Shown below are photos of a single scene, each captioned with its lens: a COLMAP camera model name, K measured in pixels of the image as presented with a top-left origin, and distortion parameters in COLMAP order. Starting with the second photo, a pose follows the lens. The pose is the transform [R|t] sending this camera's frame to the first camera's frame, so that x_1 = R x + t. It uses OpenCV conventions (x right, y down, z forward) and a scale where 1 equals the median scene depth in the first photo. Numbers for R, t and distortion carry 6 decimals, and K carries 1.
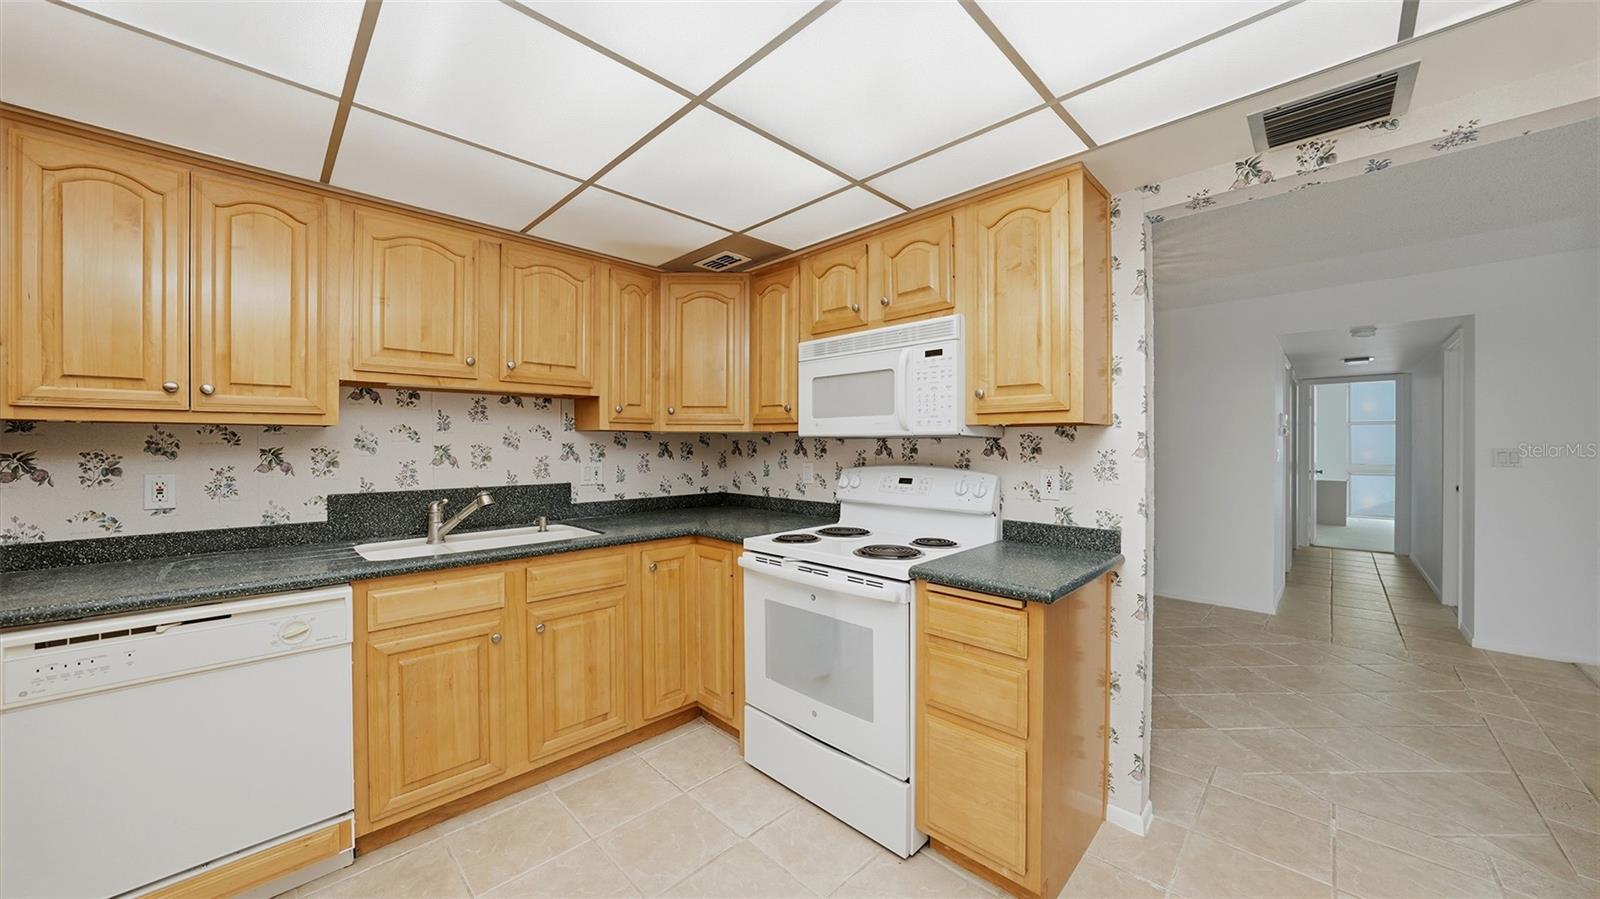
lens RADIAL K [[553.1, 0, 792.2], [0, 553.1, 450.7], [0, 0, 1]] dist [-0.010132, 0.000086]
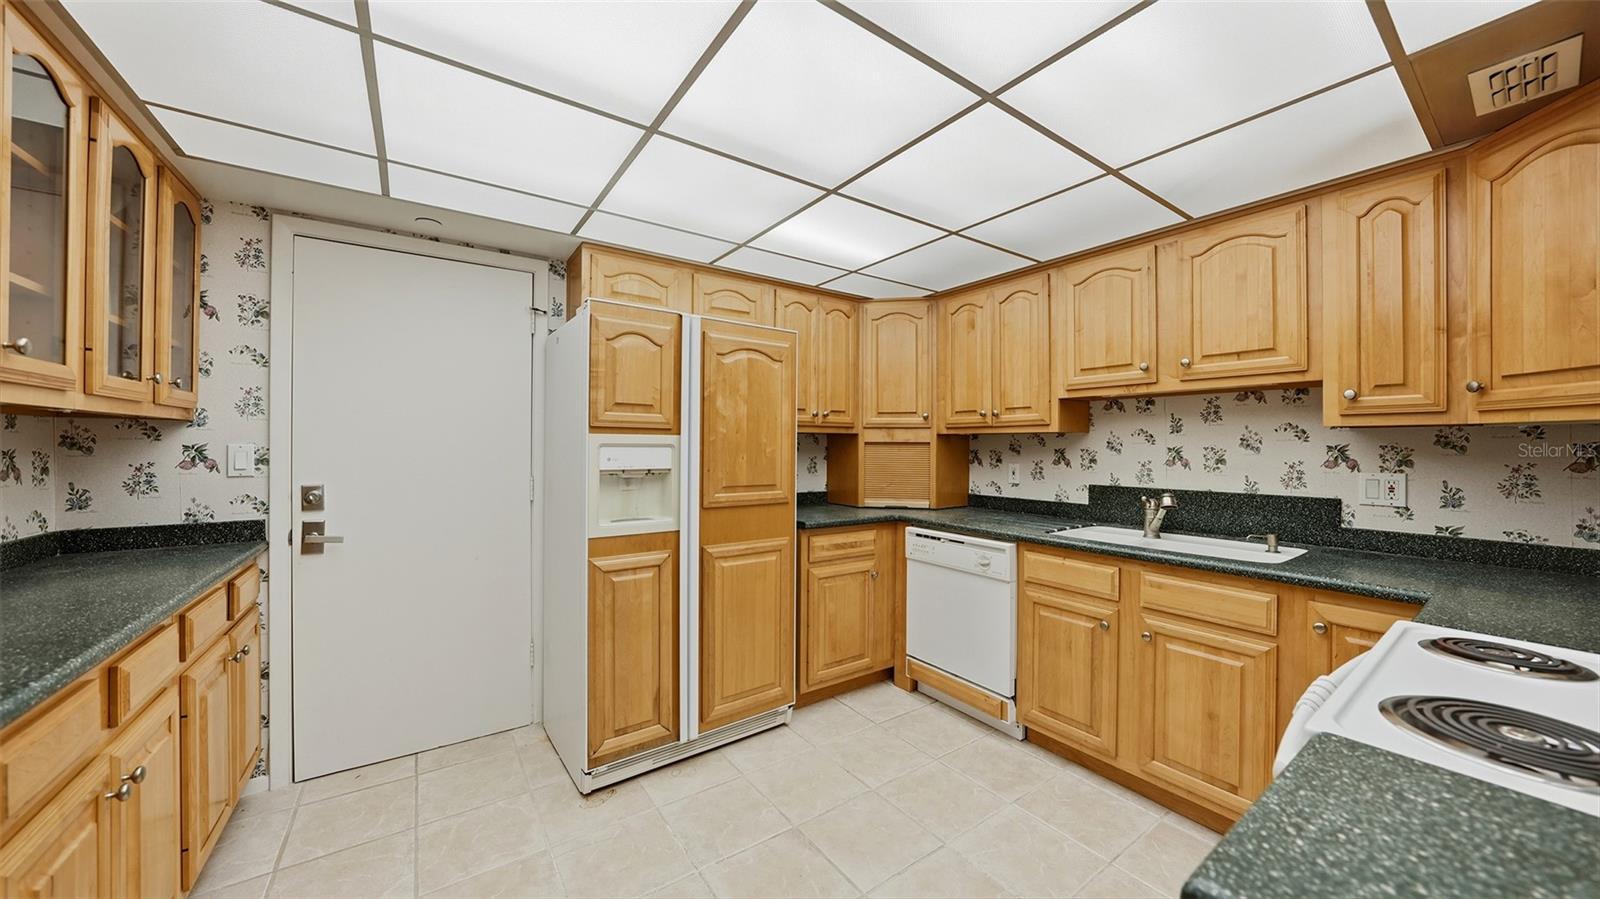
lens RADIAL K [[553.1, 0, 803.0], [0, 553.1, 443.8], [0, 0, 1]] dist [-0.010132, 0.000086]
pose [[-0.157263, 0.004370, -0.987547, 0.521995], [-0.004917, 0.999974, 0.005208, -0.018504], [0.987545, 0.005674, -0.157237, 0.487038]]
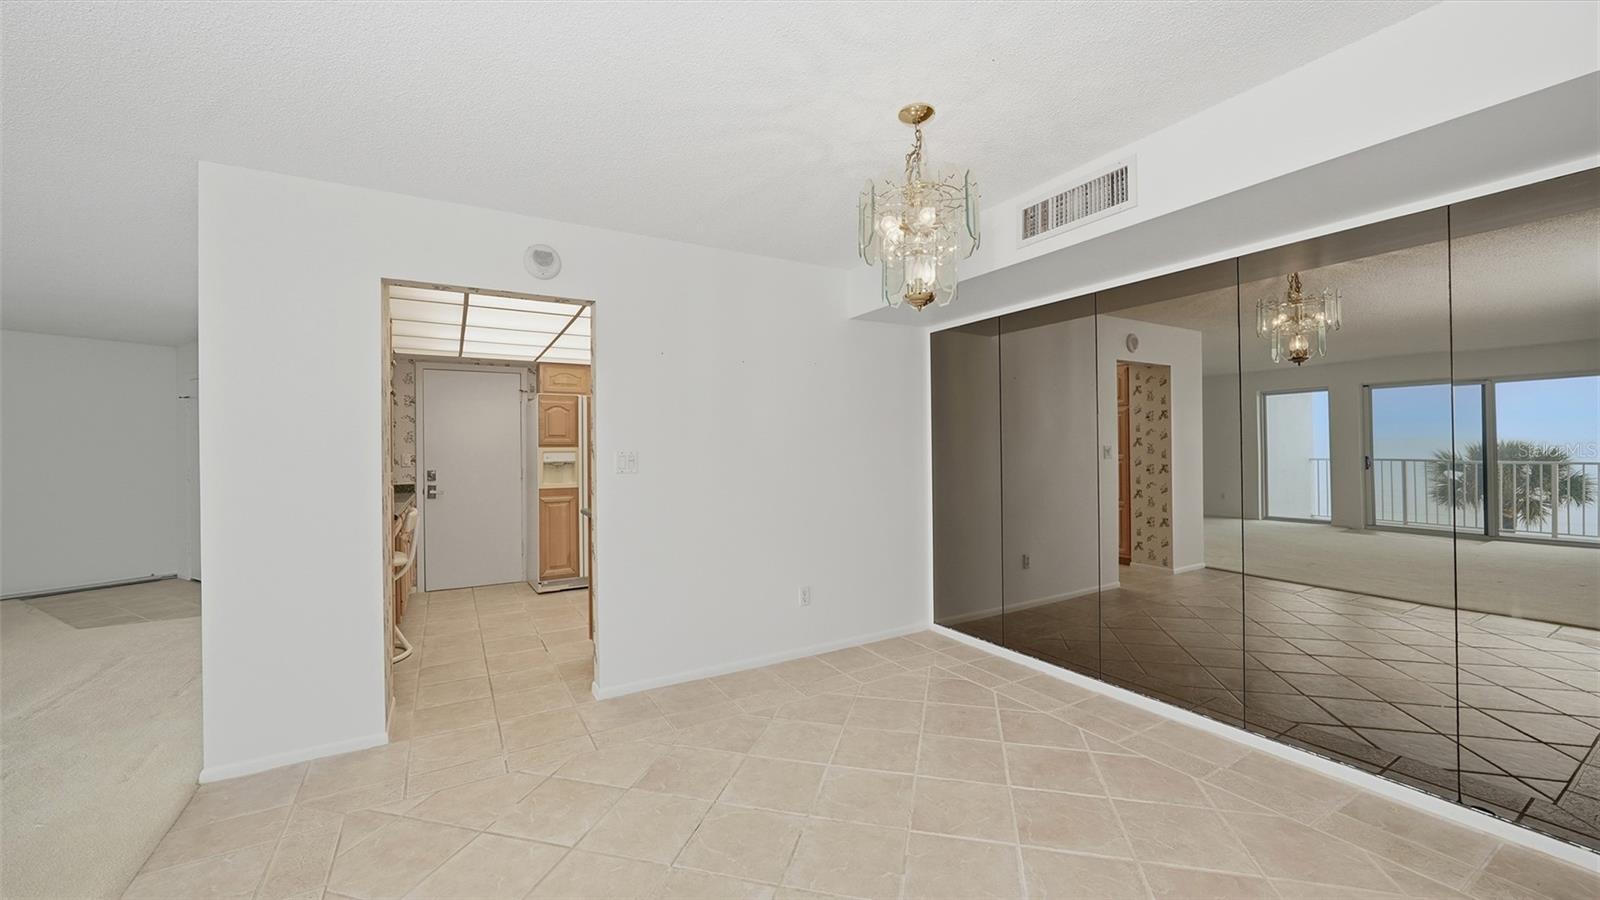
lens RADIAL K [[616.9, 0, 800.4], [0, 616.9, 445.5], [0, 0, 1]] dist [0.001313, 0.000280]
pose [[-0.240200, 0.001106, -0.970723, 1.476766], [0.012129, 0.999925, -0.001862, -0.018792], [0.970648, -0.012221, -0.240195, 1.301006]]
